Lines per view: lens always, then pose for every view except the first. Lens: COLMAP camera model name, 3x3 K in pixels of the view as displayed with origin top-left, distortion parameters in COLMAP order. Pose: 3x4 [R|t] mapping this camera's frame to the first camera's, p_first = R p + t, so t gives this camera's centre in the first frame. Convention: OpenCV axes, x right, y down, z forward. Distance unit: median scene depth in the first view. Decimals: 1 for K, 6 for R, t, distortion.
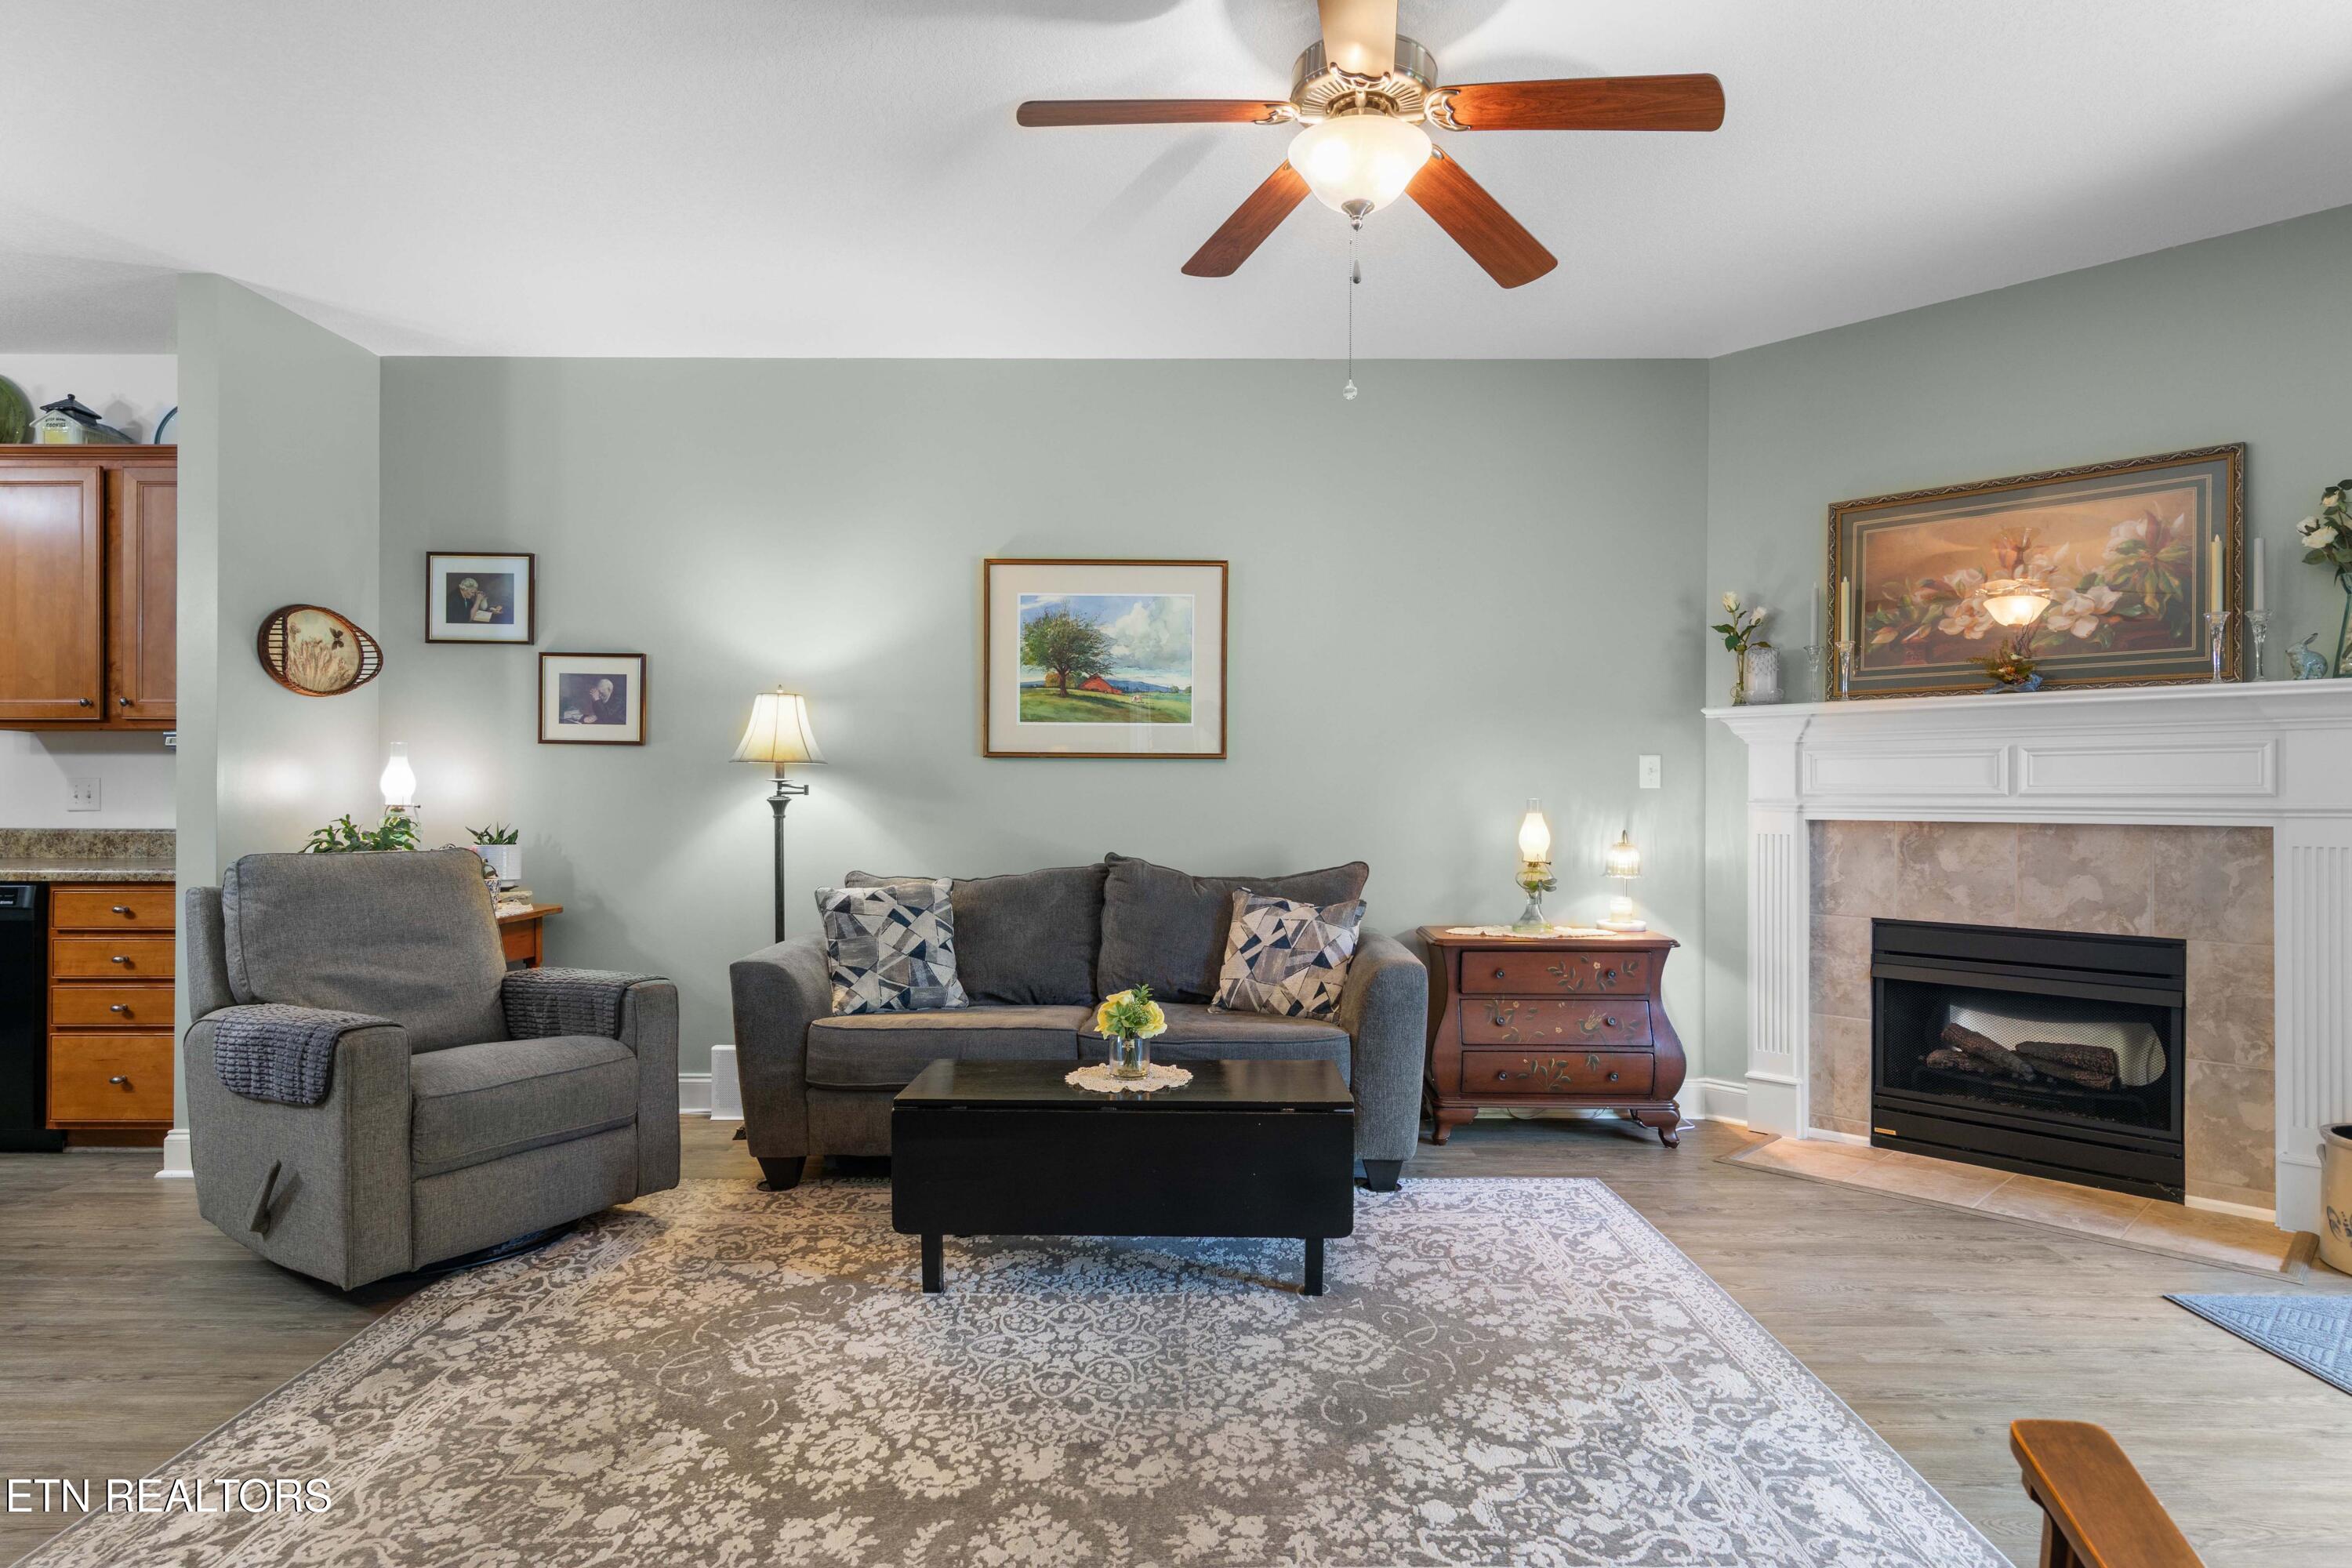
lens RADIAL K [[1297.1, 0, 1170.1], [0, 1297.1, 788.5], [0, 0, 1]] dist [0.008729, -0.002368]
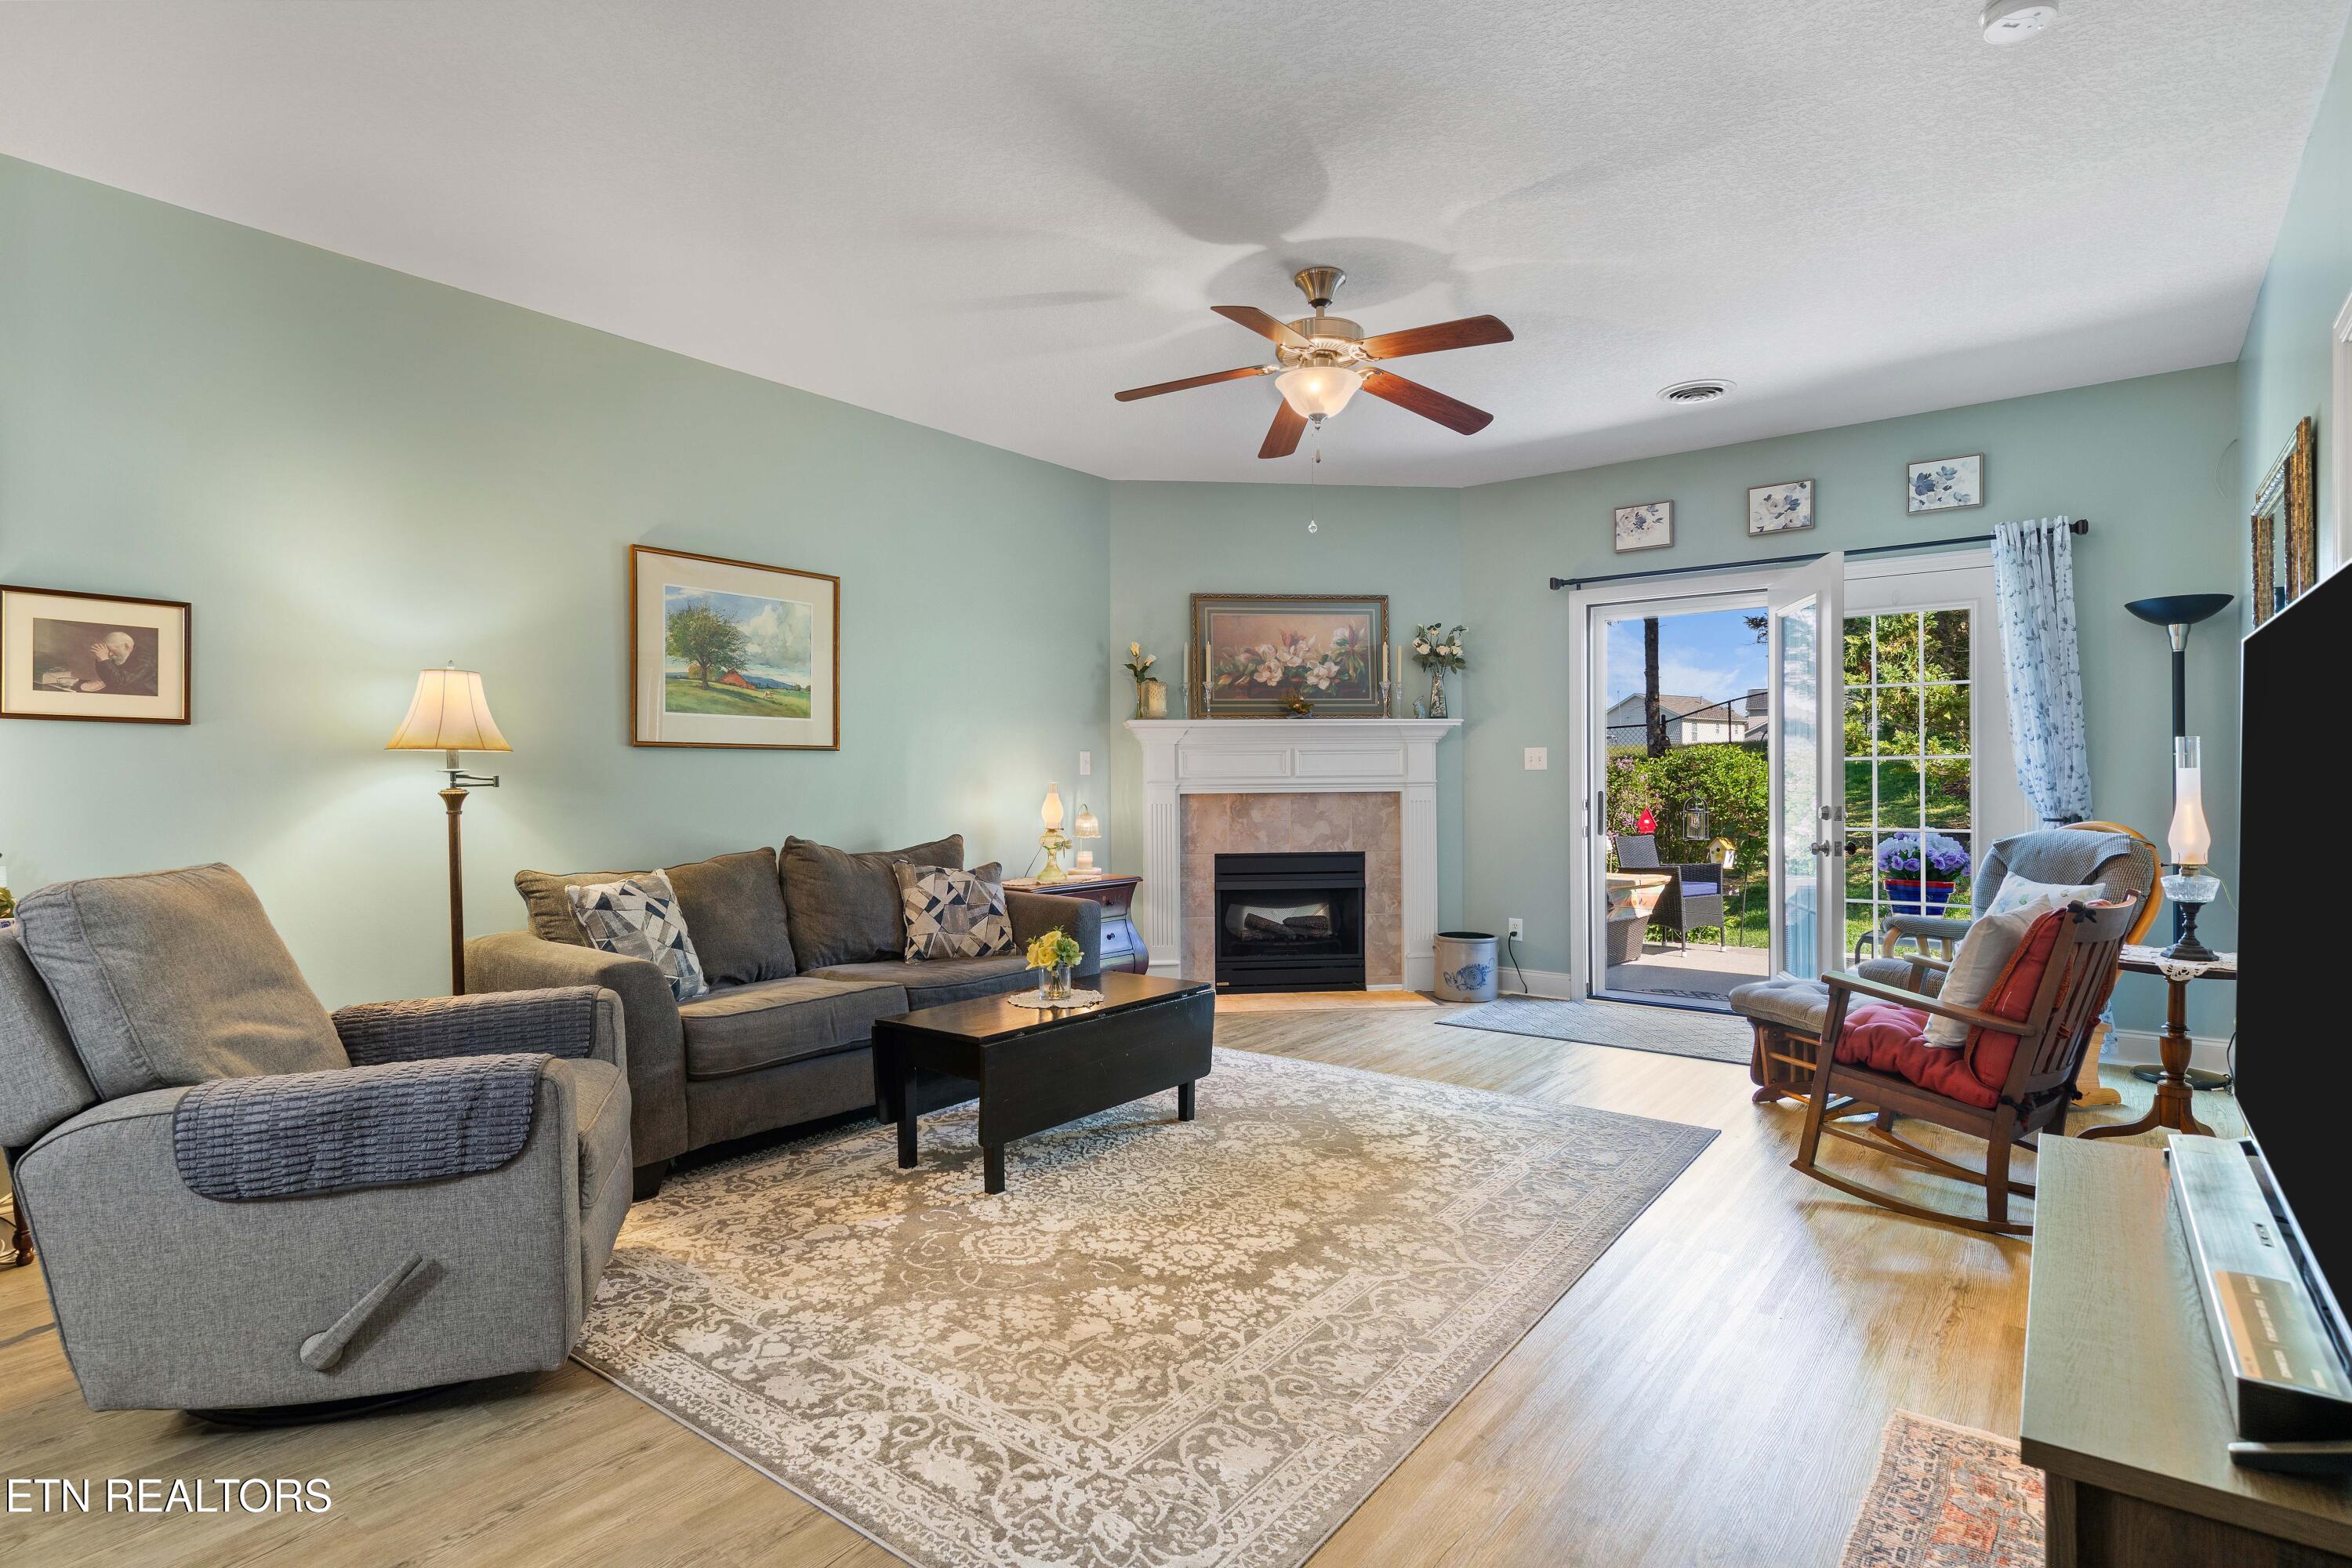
lens RADIAL K [[1227.4, 0, 1160.2], [0, 1227.4, 785.4], [0, 0, 1]] dist [0.006726, -0.000701]
pose [[0.600881, -0.012652, 0.799238, -0.755182], [0.007936, 0.999920, 0.009863, -0.000955], [-0.799299, 0.000416, 0.600934, 0.144908]]
